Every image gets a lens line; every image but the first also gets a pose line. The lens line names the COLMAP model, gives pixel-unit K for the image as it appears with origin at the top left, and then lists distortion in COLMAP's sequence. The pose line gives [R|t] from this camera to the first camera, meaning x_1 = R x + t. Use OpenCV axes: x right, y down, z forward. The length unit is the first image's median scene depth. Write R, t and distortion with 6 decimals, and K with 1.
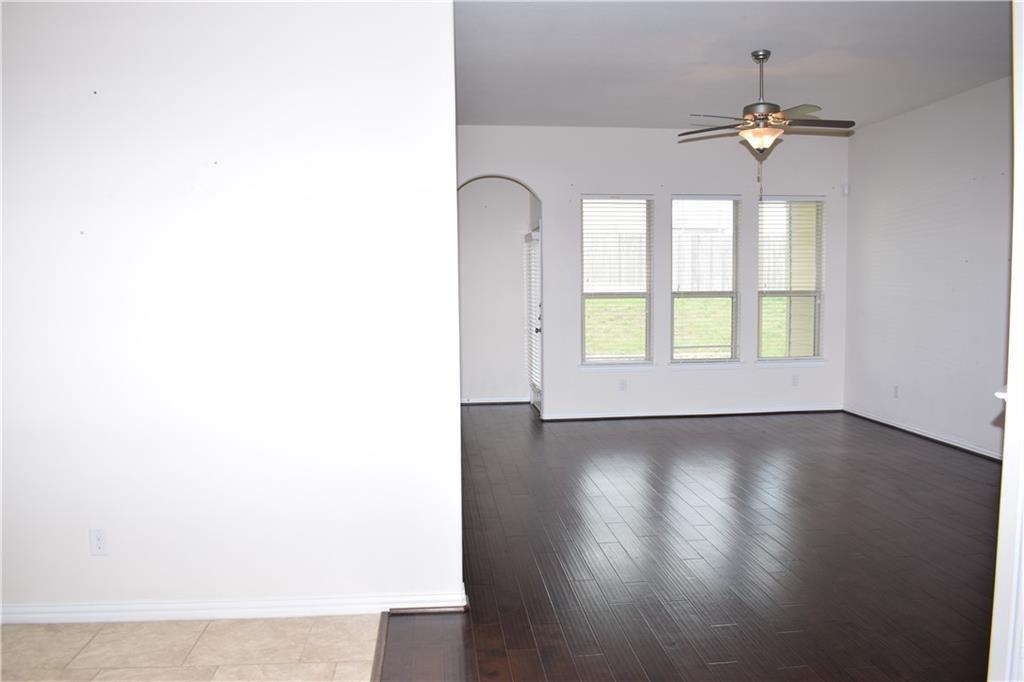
lens RADIAL K [[800.0, 0, 512.9], [0, 800.0, 341.4], [0, 0, 1]] dist [-0.096606, 0.018398]
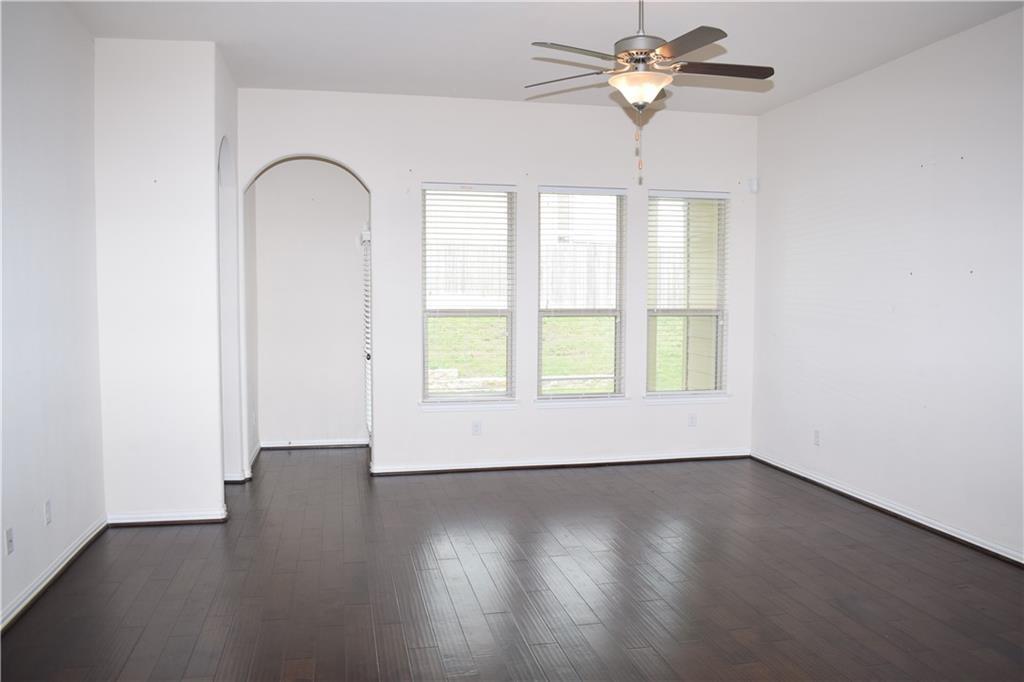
lens RADIAL K [[800.0, 0, 513.7], [0, 800.0, 339.1], [0, 0, 1]] dist [-0.096606, 0.018398]
pose [[0.993224, 0.006050, 0.116056, 0.082806], [-0.003991, 0.999831, -0.017968, -0.018443], [-0.116145, 0.017384, 0.993080, 0.217419]]
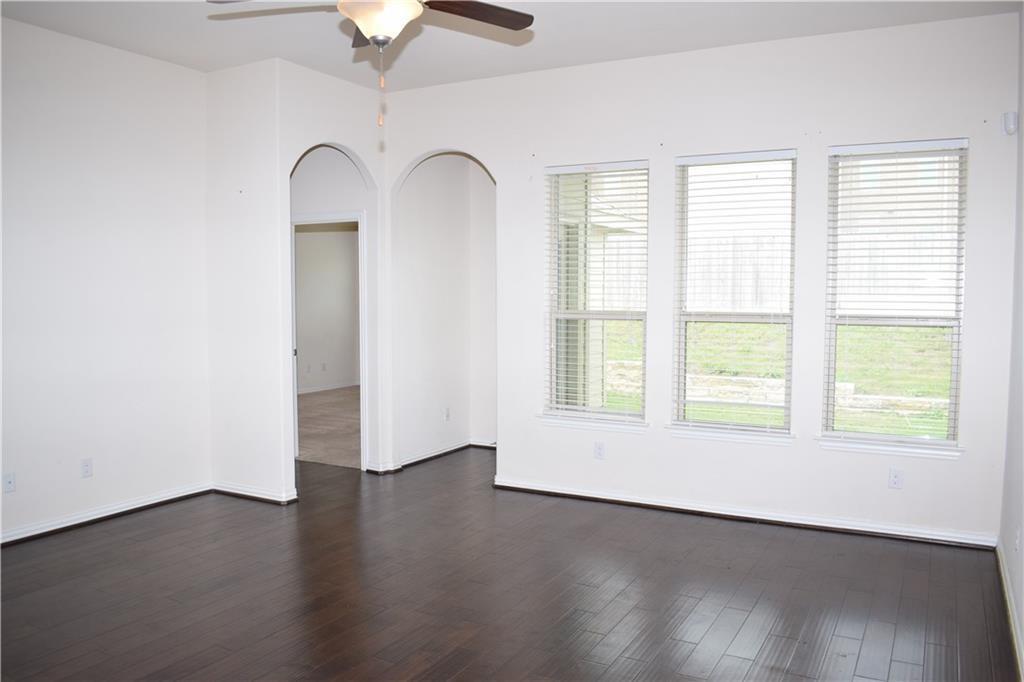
lens RADIAL K [[800.0, 0, 510.9], [0, 800.0, 344.1], [0, 0, 1]] dist [-0.096606, 0.018398]
pose [[0.825337, 0.051810, -0.562258, 0.442839], [-0.055173, 0.998416, 0.011011, -0.036884], [0.561938, 0.021934, 0.826889, 0.407415]]
